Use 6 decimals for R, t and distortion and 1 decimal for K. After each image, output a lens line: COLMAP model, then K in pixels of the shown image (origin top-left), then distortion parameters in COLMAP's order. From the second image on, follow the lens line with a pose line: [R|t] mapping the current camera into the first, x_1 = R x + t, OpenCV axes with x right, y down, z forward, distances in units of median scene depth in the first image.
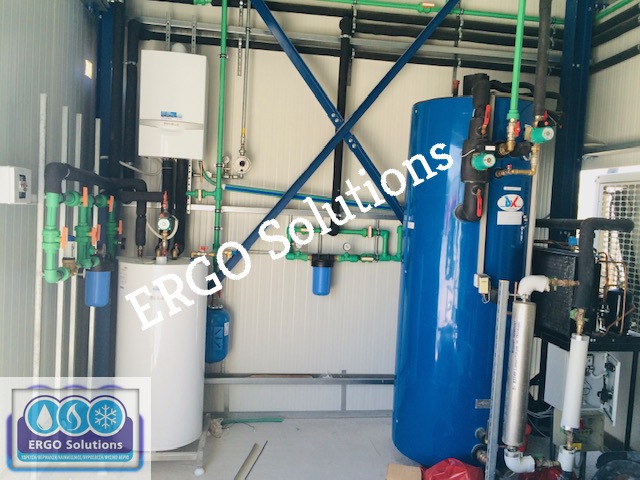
lens RADIAL K [[536.8, 0, 320.6], [0, 536.8, 229.2], [0, 0, 1]] dist [0.009303, 0.001974]
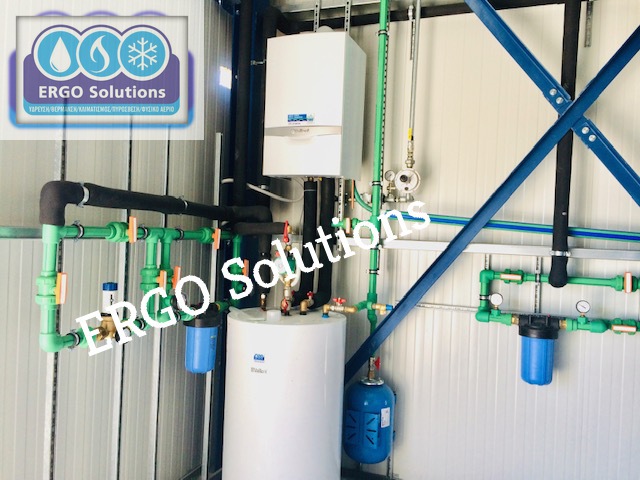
lens RADIAL K [[536.8, 0, 320.6], [0, 536.8, 229.2], [0, 0, 1]] dist [0.009303, 0.001974]
pose [[0.864800, -0.019302, -0.501745, 0.102132], [-0.012783, 0.998091, -0.060430, -0.013225], [0.501953, 0.058674, 0.862902, 0.338626]]
